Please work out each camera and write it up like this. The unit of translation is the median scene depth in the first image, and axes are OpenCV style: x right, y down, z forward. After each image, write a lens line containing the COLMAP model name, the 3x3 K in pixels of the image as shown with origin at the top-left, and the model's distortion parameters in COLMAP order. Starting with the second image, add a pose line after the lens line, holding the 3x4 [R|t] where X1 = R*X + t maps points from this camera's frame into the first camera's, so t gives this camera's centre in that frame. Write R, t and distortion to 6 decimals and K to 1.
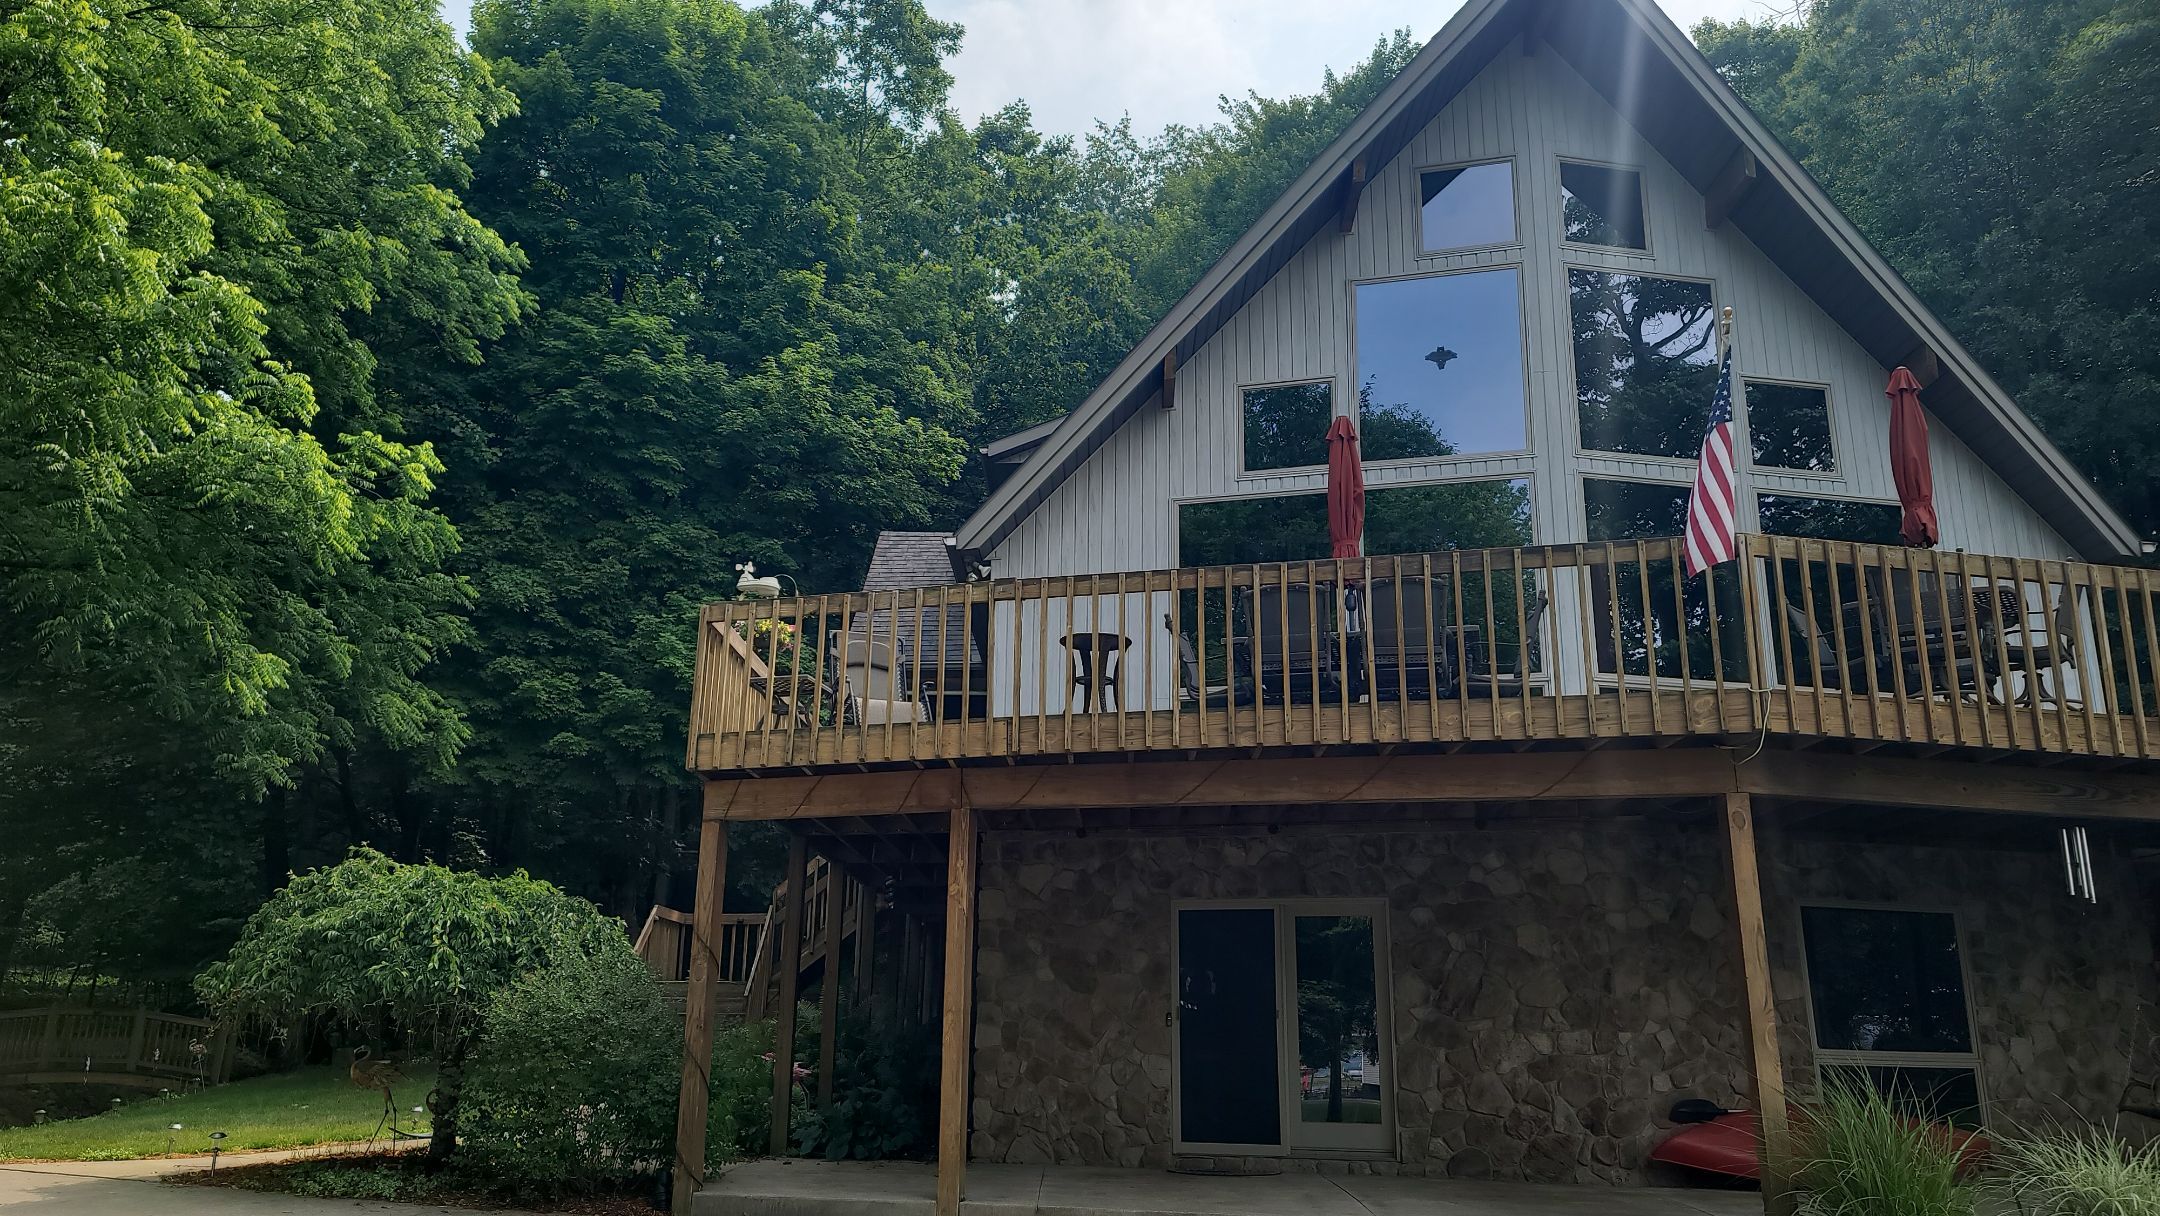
lens RADIAL K [[1602.6, 0, 1051.7], [0, 1602.6, 606.4], [0, 0, 1]] dist [0.028413, -0.031672]
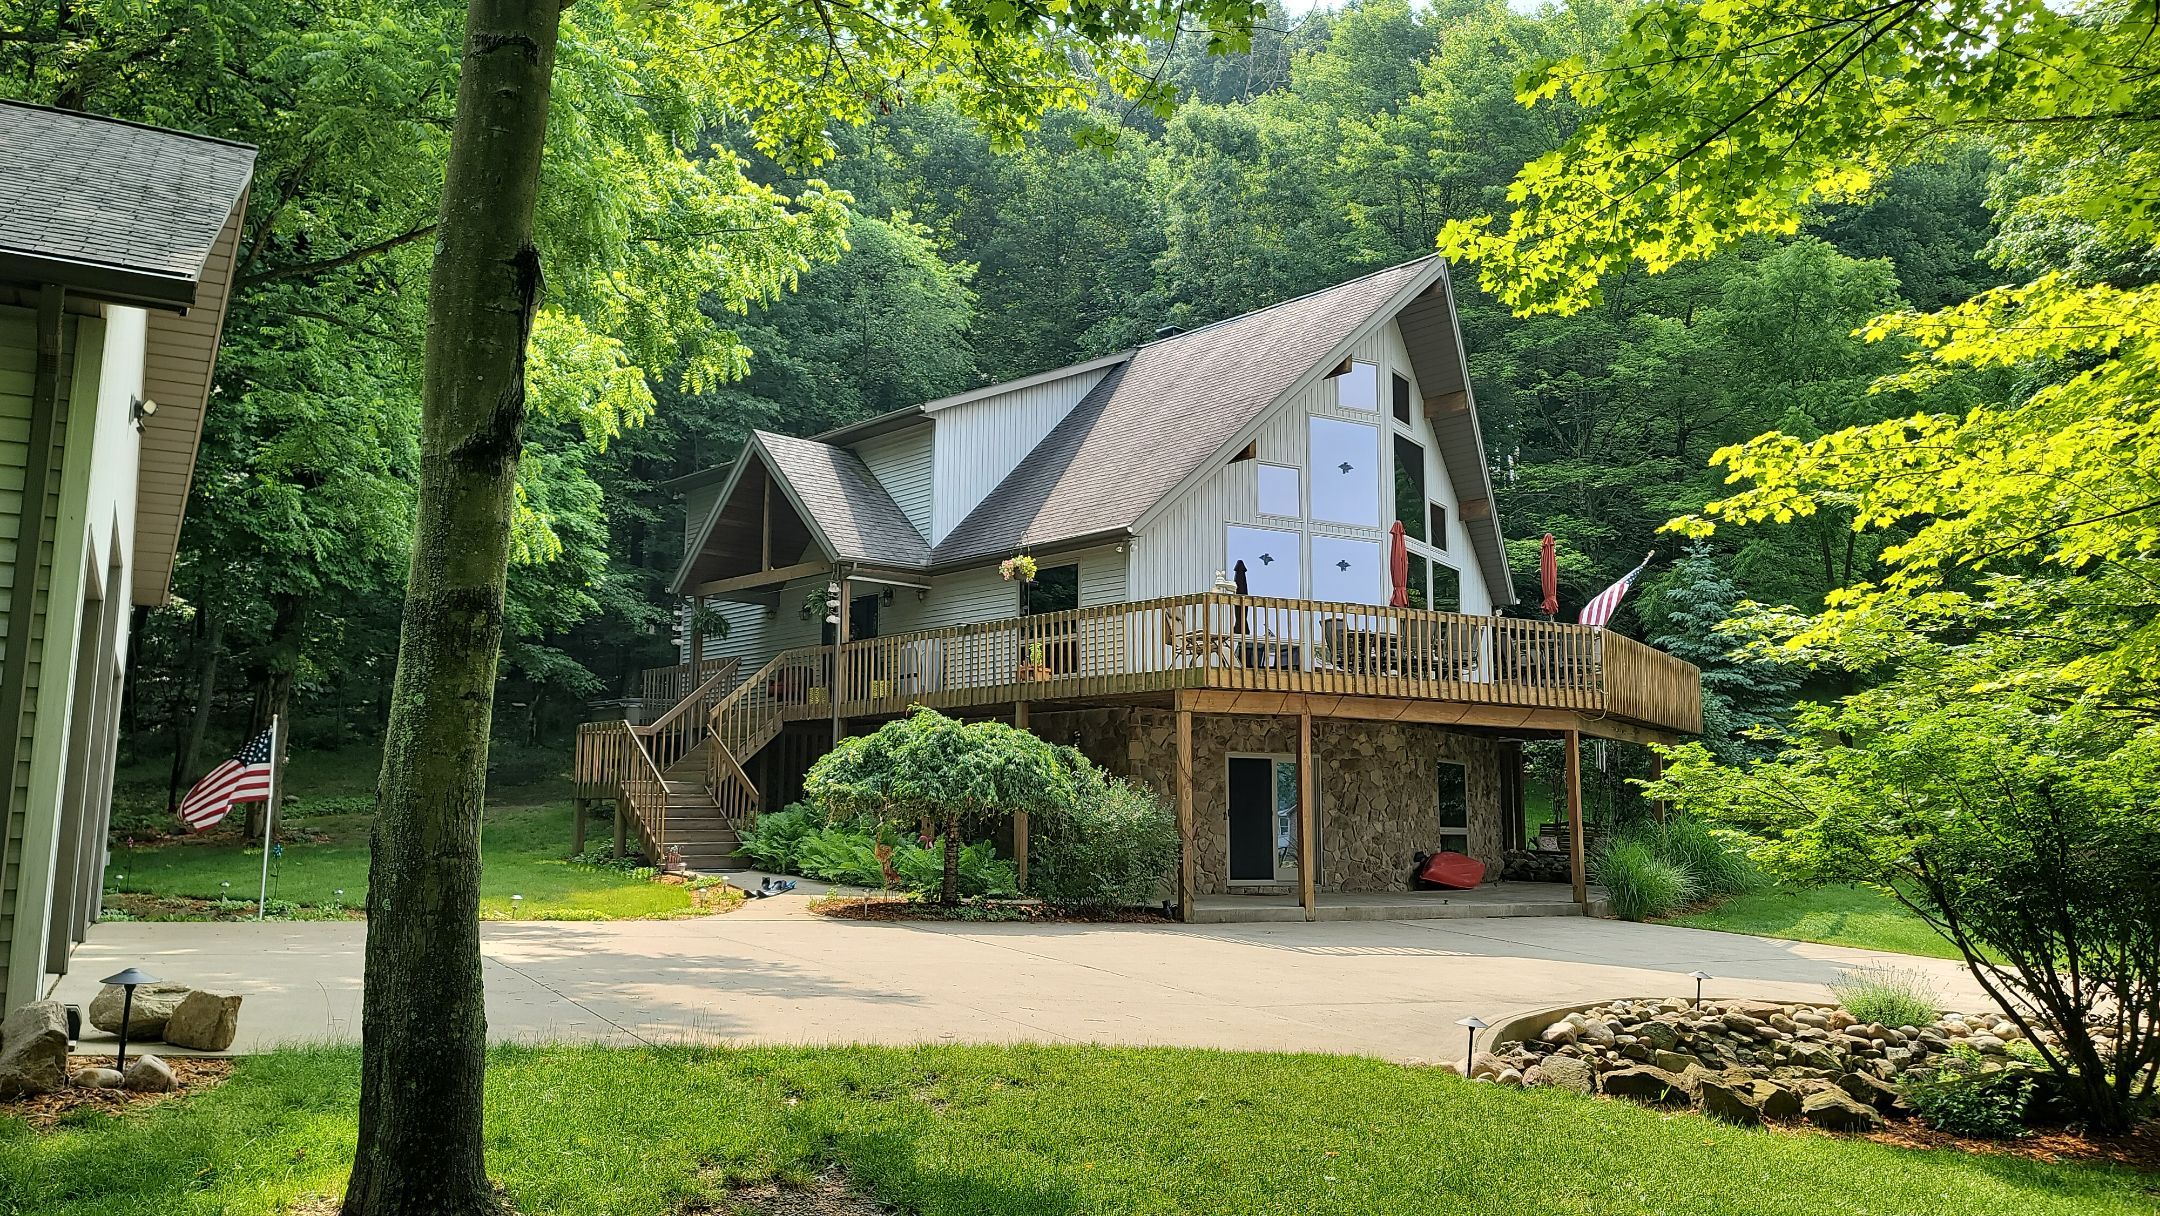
lens RADIAL K [[1599.5, 0, 1076.0], [0, 1599.5, 578.9], [0, 0, 1]] dist [0.030832, 0.032296]
pose [[0.709763, 0.098228, 0.697559, -1.327326], [-0.182978, 0.981949, 0.047905, -0.064253], [-0.680262, -0.161639, 0.714924, -0.146012]]
